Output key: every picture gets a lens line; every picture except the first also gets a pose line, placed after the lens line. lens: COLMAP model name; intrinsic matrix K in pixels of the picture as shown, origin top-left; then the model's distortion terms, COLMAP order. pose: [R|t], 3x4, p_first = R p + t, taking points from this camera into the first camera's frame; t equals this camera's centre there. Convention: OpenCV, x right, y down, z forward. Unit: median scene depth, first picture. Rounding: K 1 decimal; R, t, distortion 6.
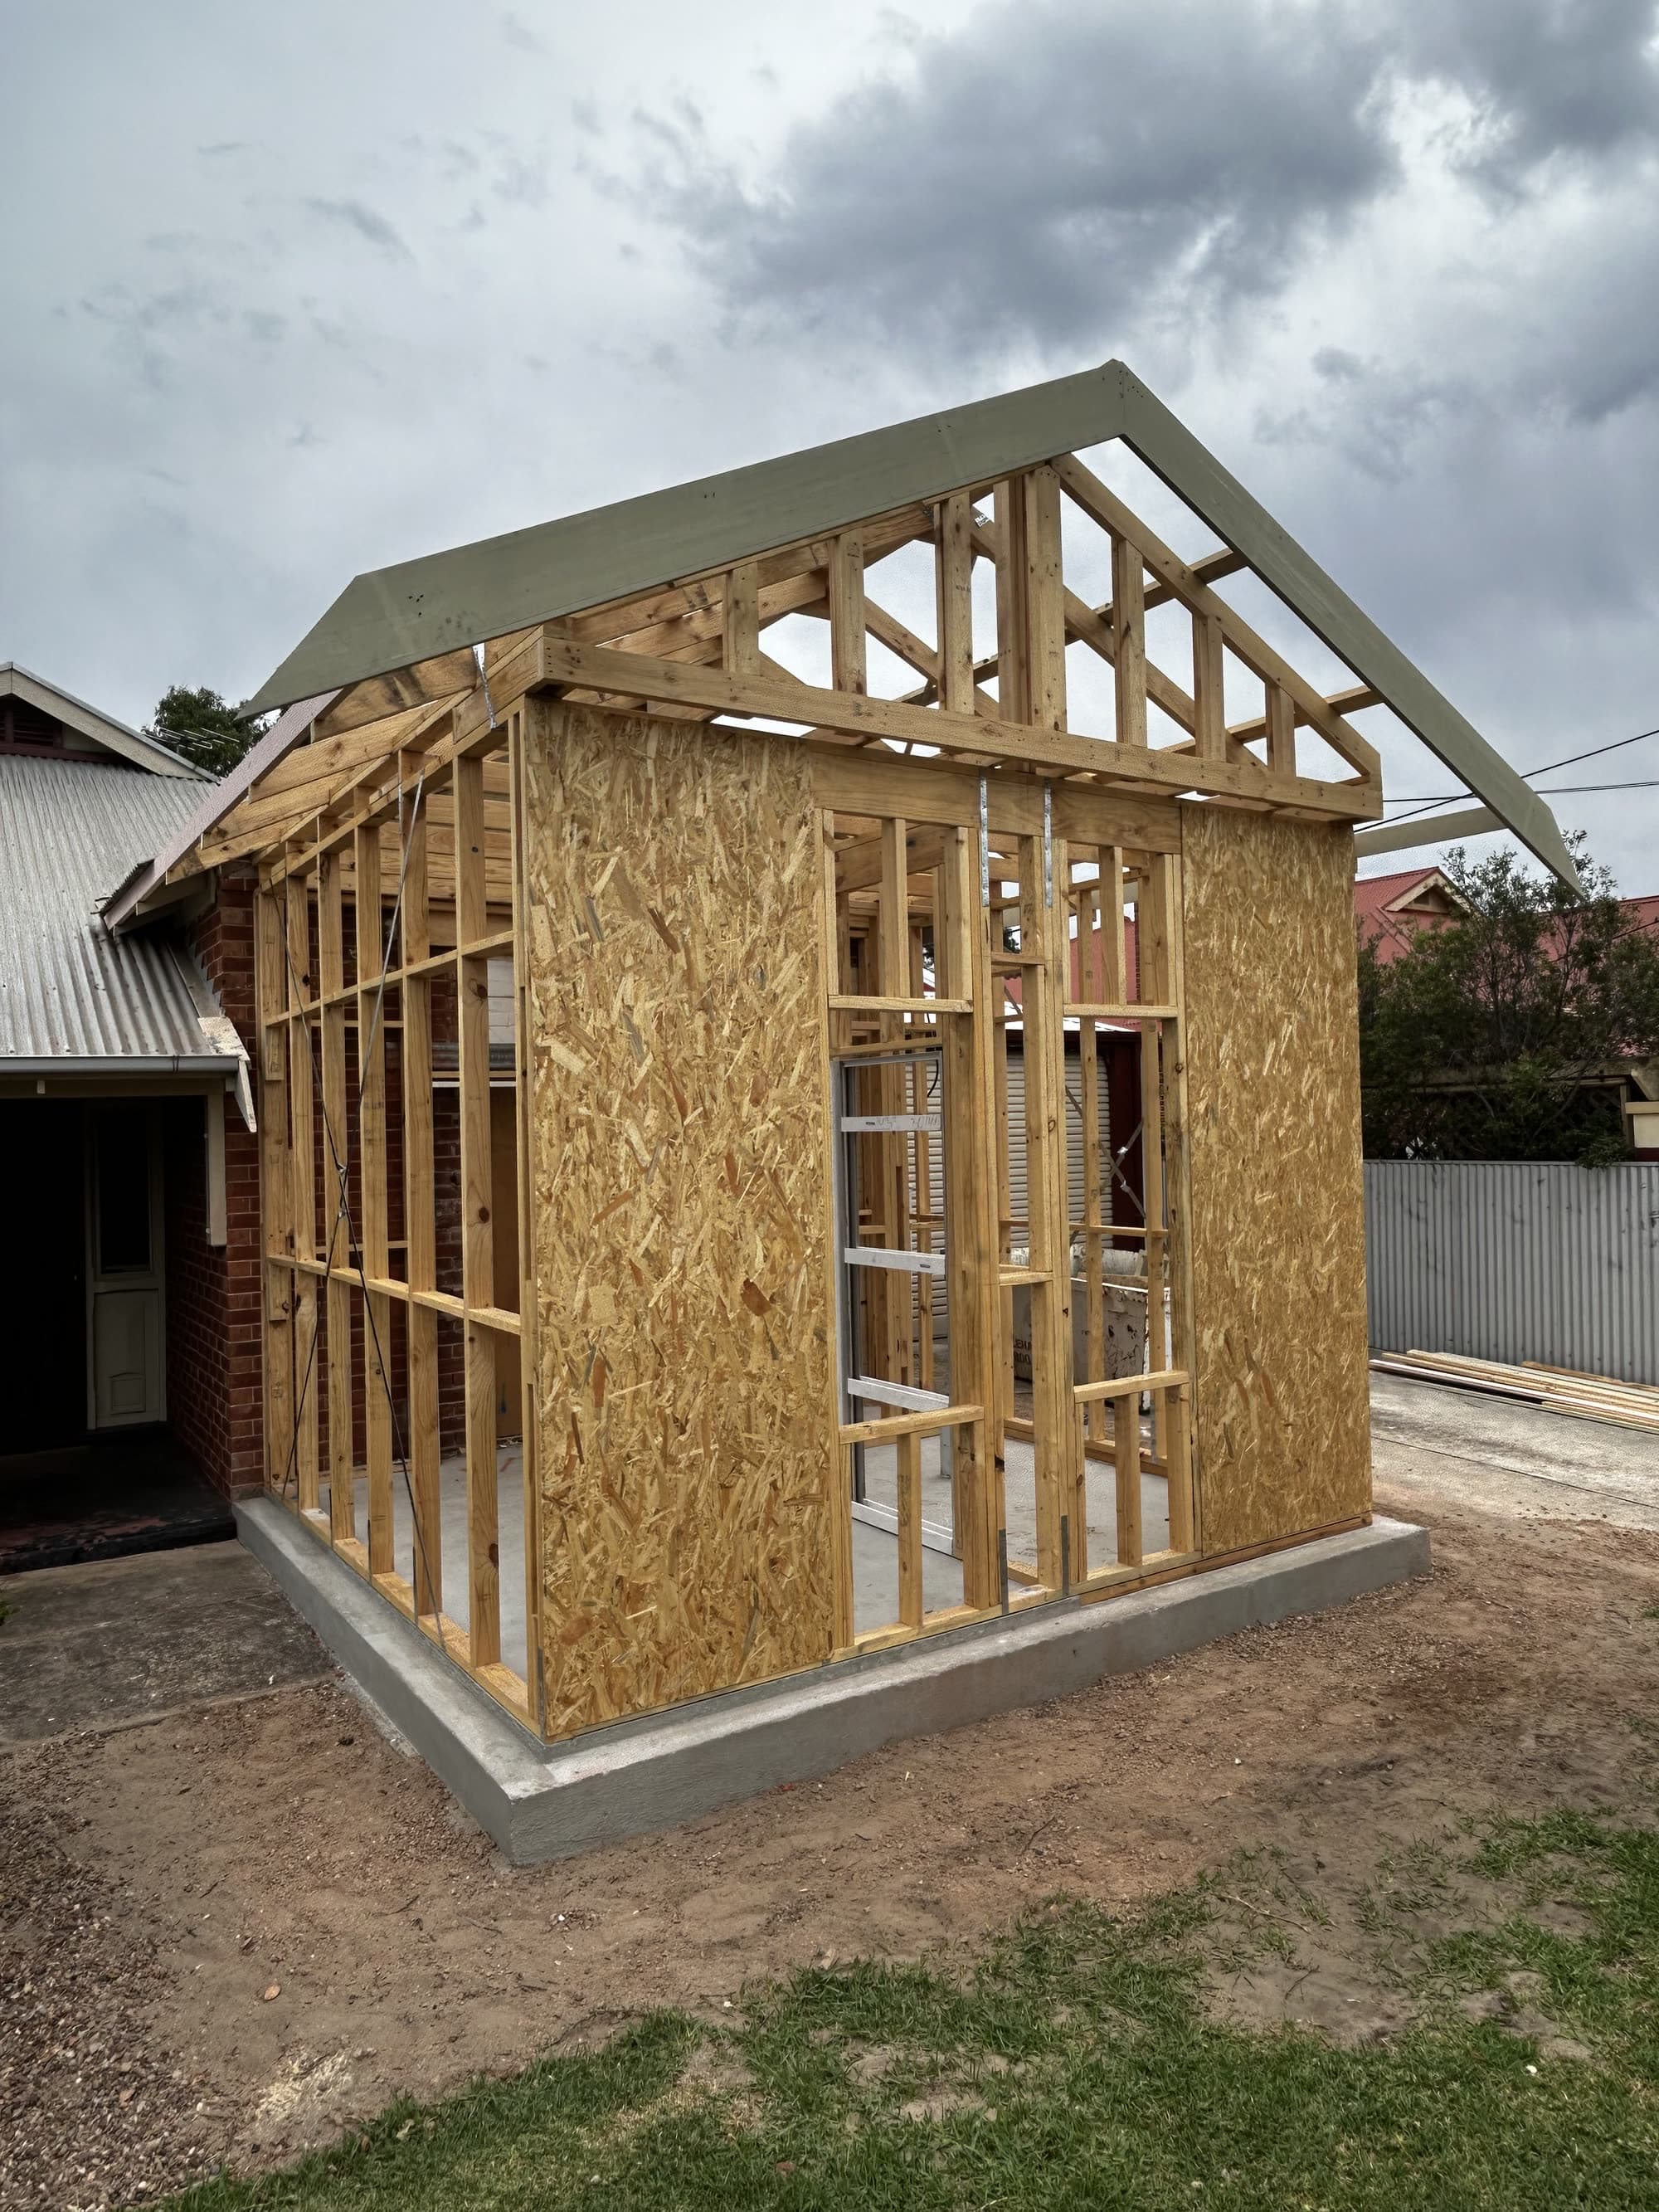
lens RADIAL K [[1409.3, 0, 841.2], [0, 1409.3, 1093.0], [0, 0, 1]] dist [-0.002262, 0.009659]
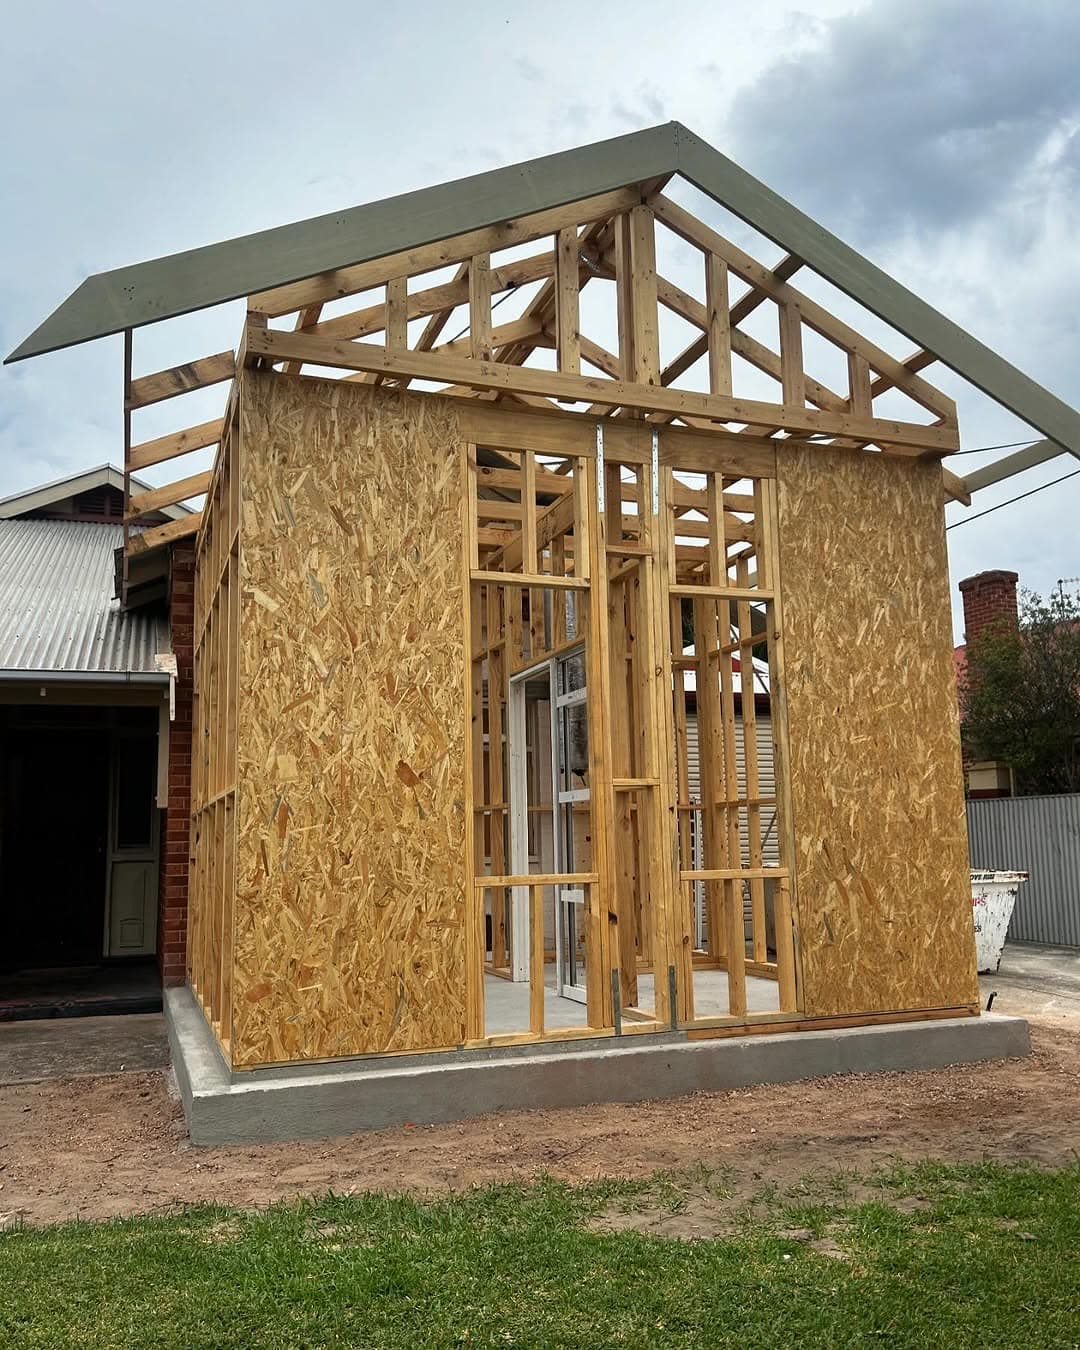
lens RADIAL K [[1085.4, 0, 535.0], [0, 1085.4, 685.2], [0, 0, 1]] dist [0.060892, -0.047723]
pose [[0.975160, -0.028231, -0.219697, 0.286606], [0.004188, 0.994017, -0.109141, 0.163795], [0.221464, 0.105510, 0.969444, -0.039874]]
